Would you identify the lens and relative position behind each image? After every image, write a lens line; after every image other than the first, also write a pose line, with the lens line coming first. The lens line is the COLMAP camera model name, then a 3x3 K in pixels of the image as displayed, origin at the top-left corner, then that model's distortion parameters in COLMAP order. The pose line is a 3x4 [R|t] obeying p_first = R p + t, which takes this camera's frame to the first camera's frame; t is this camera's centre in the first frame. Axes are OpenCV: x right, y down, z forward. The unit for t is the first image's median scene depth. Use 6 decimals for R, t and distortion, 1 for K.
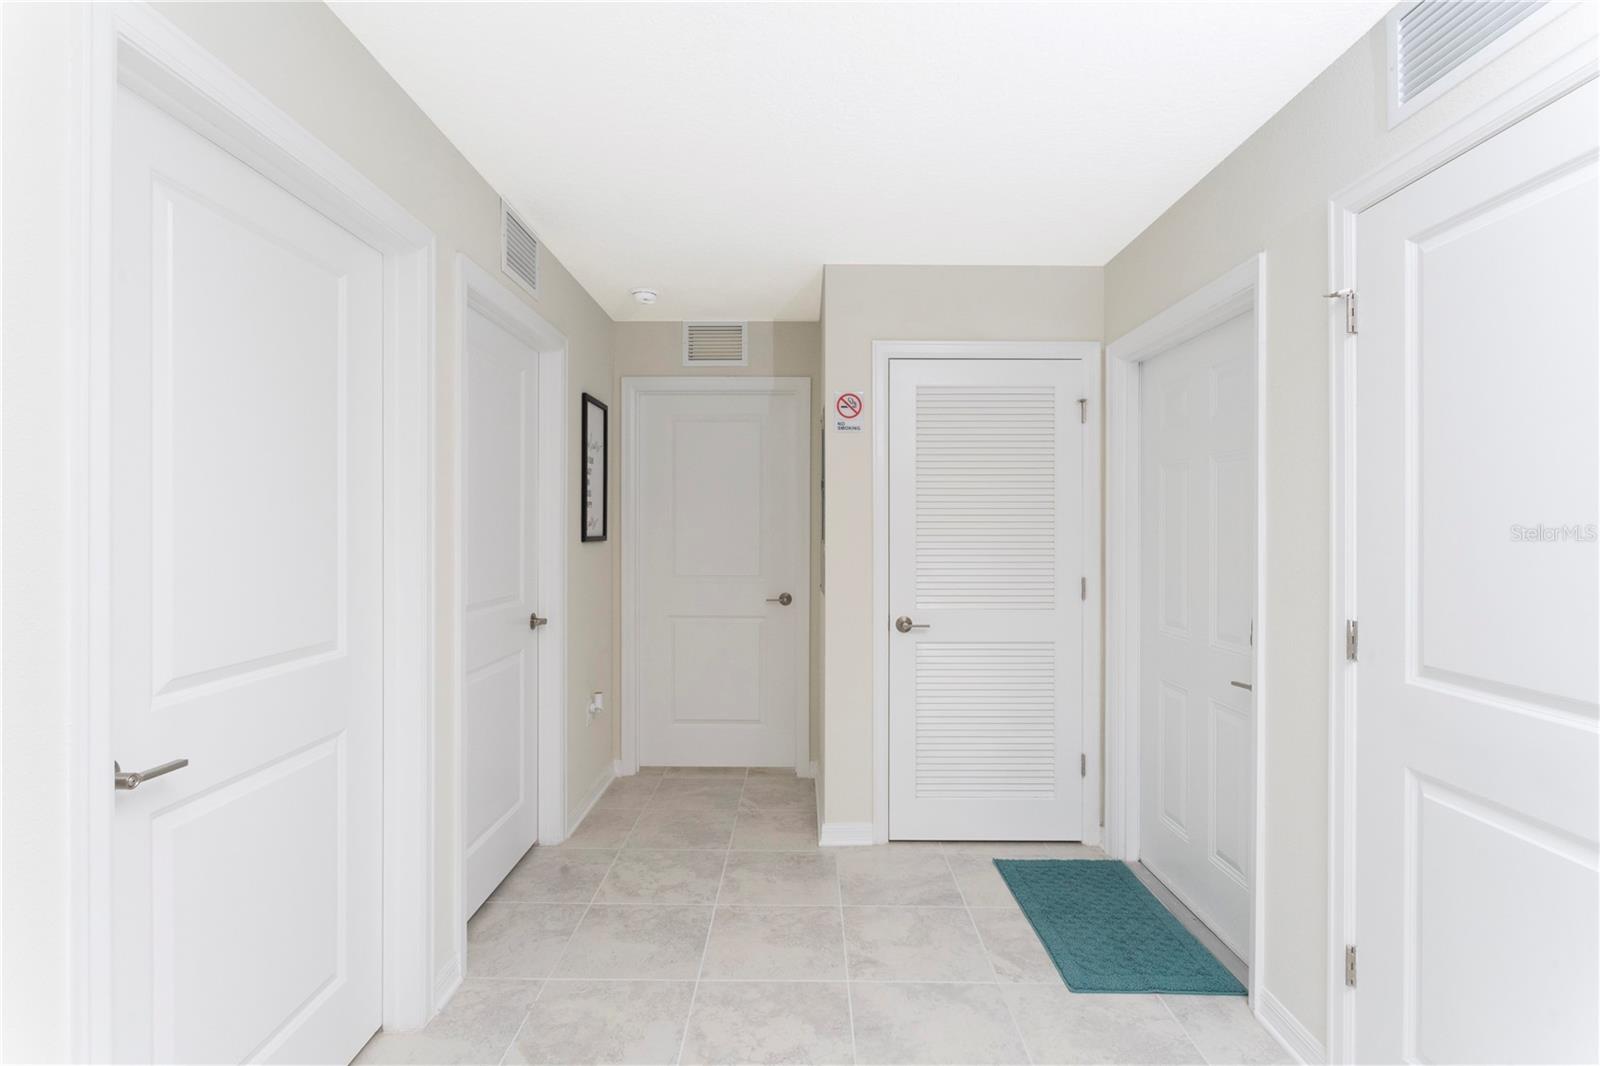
lens RADIAL K [[753.7, 0, 796.8], [0, 753.7, 529.1], [0, 0, 1]] dist [-0.007109, 0.000437]
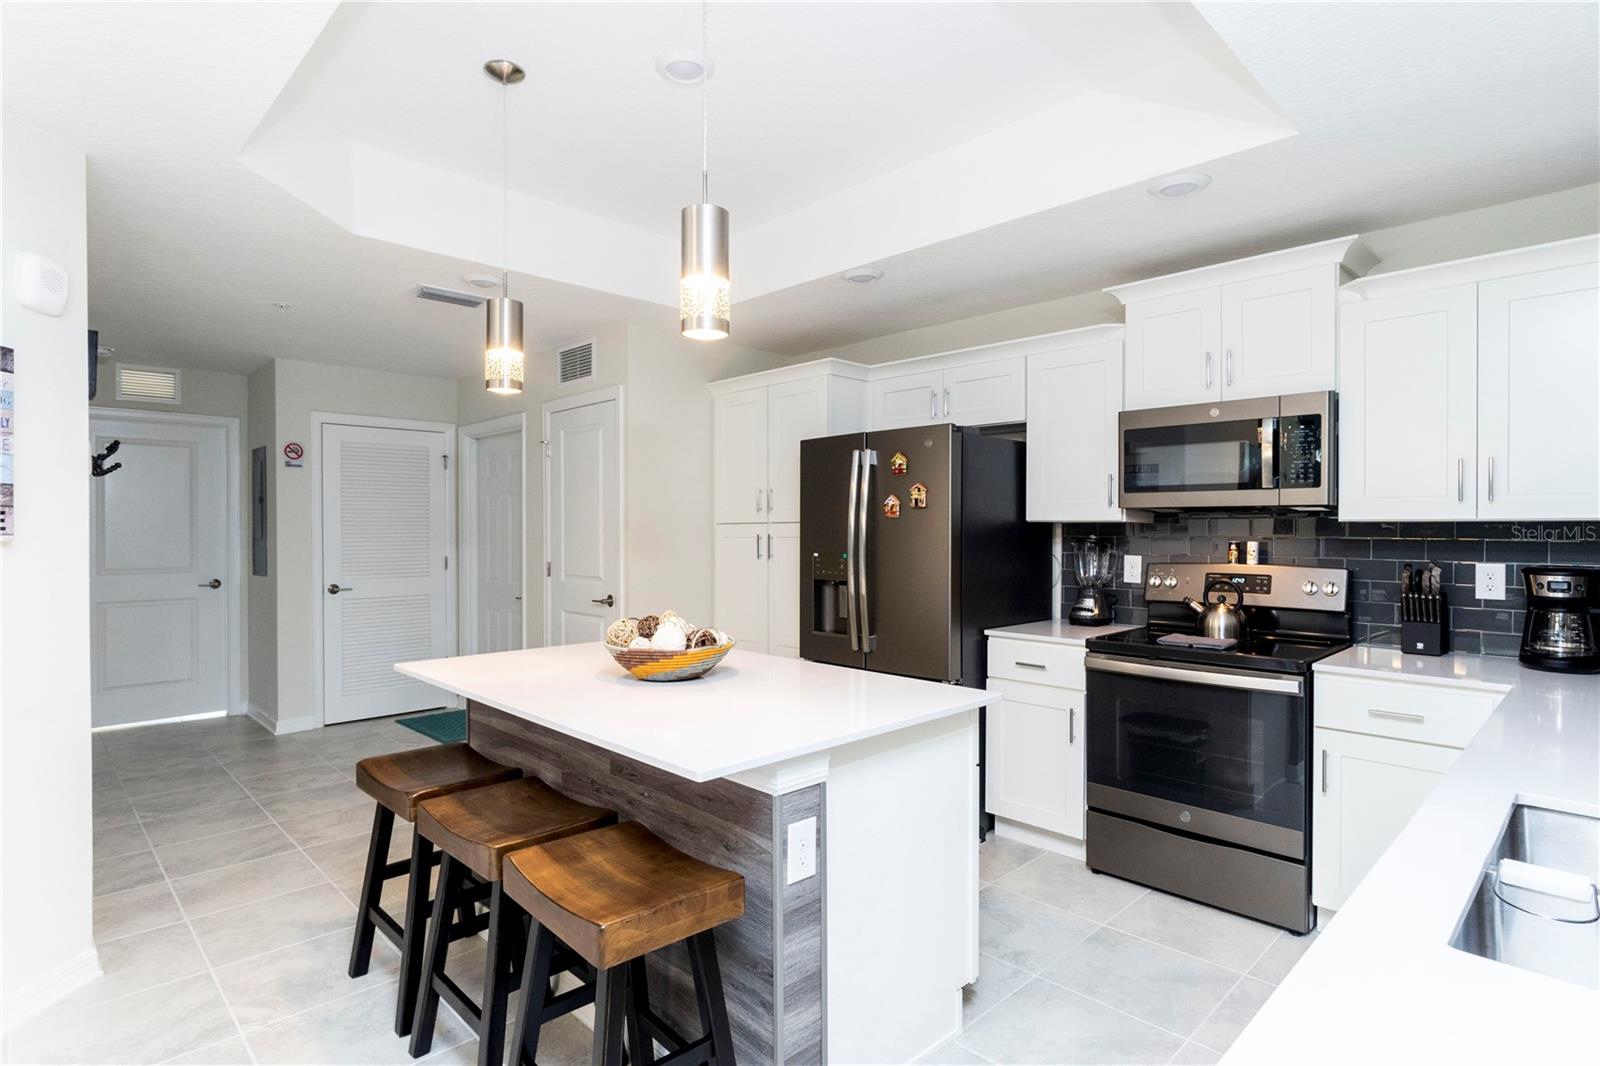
lens RADIAL K [[819.2, 0, 800.0], [0, 819.2, 533.0], [0, 0, 1]] dist [-0.003339, -0.000177]
pose [[0.710589, -0.008905, 0.703551, -0.390658], [0.006404, 0.999960, 0.006188, 0.002472], [-0.703578, 0.000109, 0.710618, -0.973087]]
